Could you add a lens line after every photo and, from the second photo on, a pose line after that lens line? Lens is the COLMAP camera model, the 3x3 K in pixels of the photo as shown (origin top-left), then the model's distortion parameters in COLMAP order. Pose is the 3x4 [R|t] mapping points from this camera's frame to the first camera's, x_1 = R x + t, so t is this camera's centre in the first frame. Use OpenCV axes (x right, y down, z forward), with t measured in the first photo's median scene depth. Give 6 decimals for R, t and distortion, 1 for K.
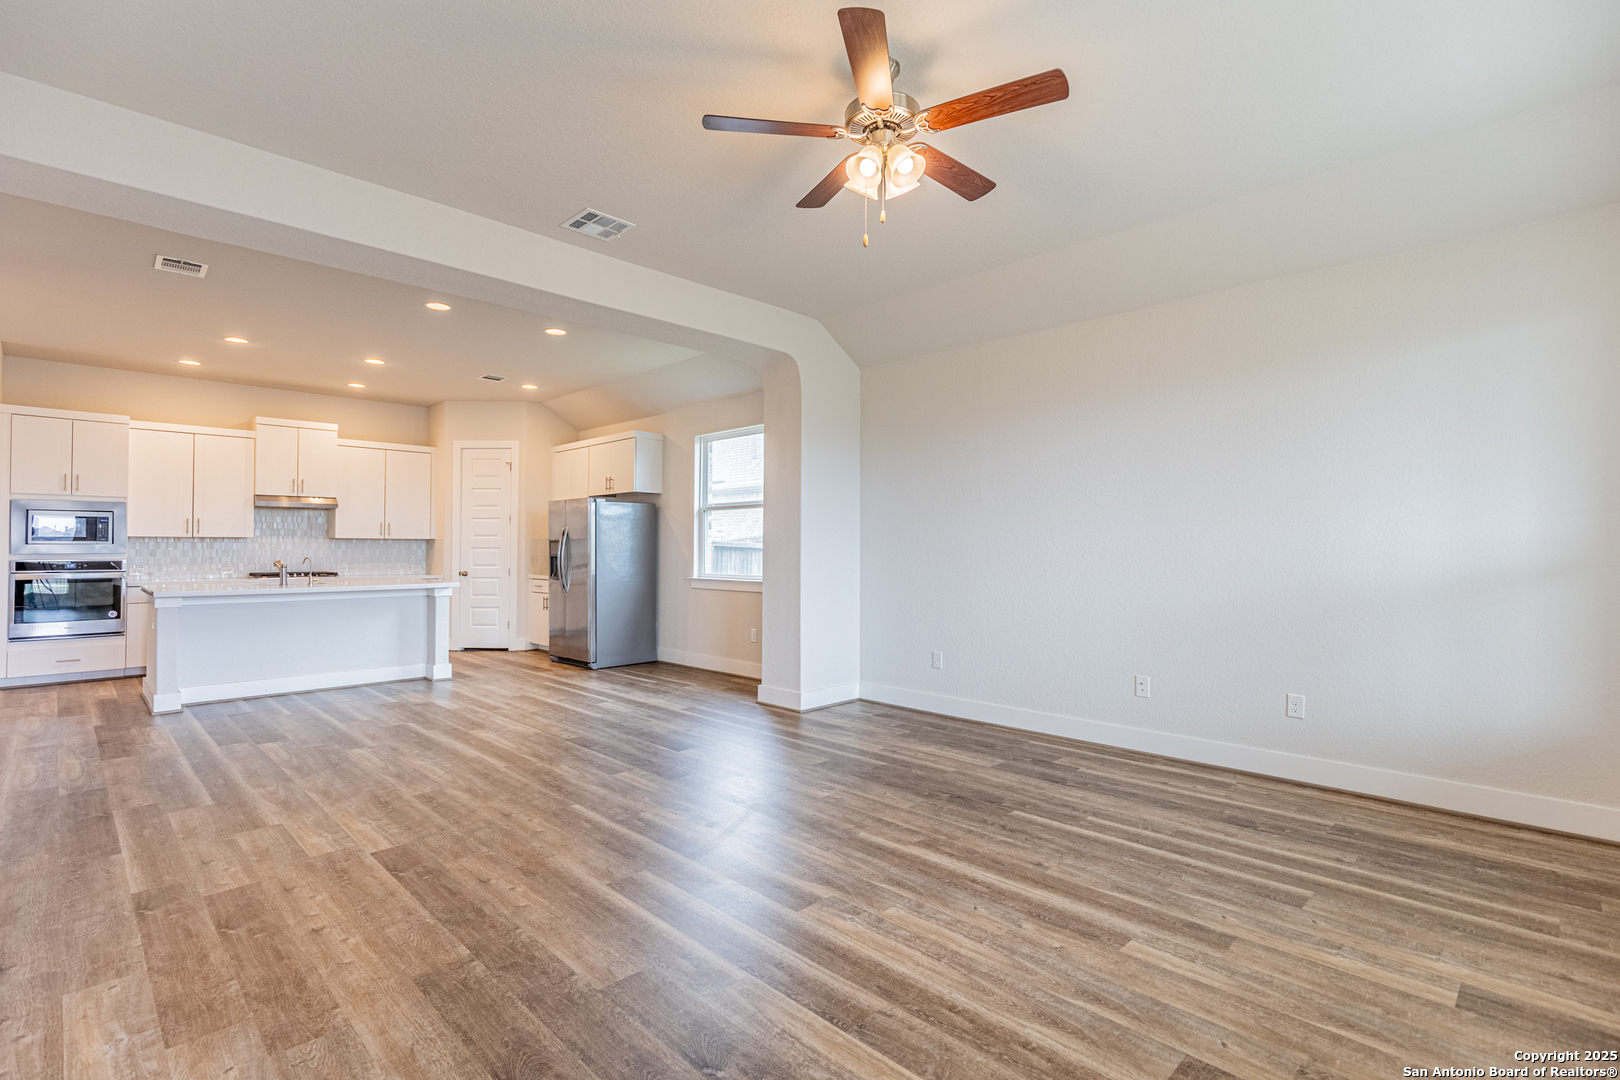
lens RADIAL K [[762.1, 0, 810.0], [0, 762.1, 540.0], [0, 0, 1]] dist [-0.000472, 0.001265]
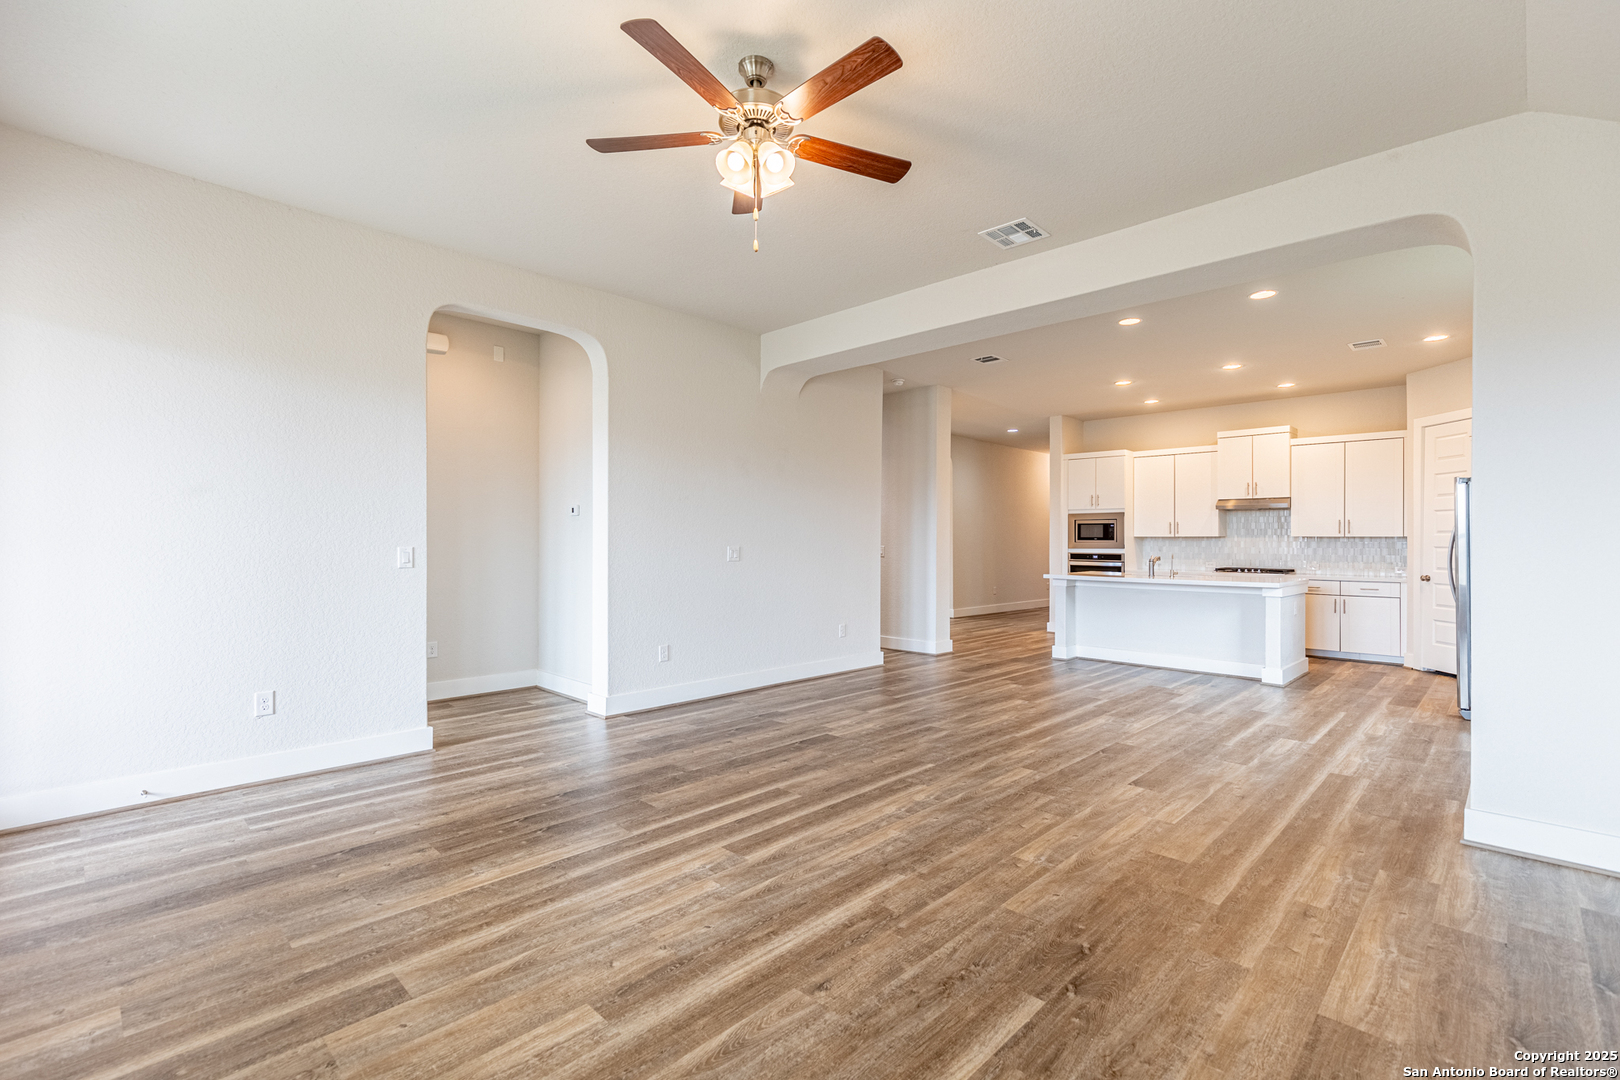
lens RADIAL K [[721.3, 0, 810.0], [0, 721.3, 540.0], [0, 0, 1]] dist [0.008014, -0.000299]
pose [[0.015447, -0.003808, -0.999873, 0.416353], [0.004010, 0.999985, -0.003747, 0.004007], [0.999873, -0.003951, 0.015462, 0.417488]]
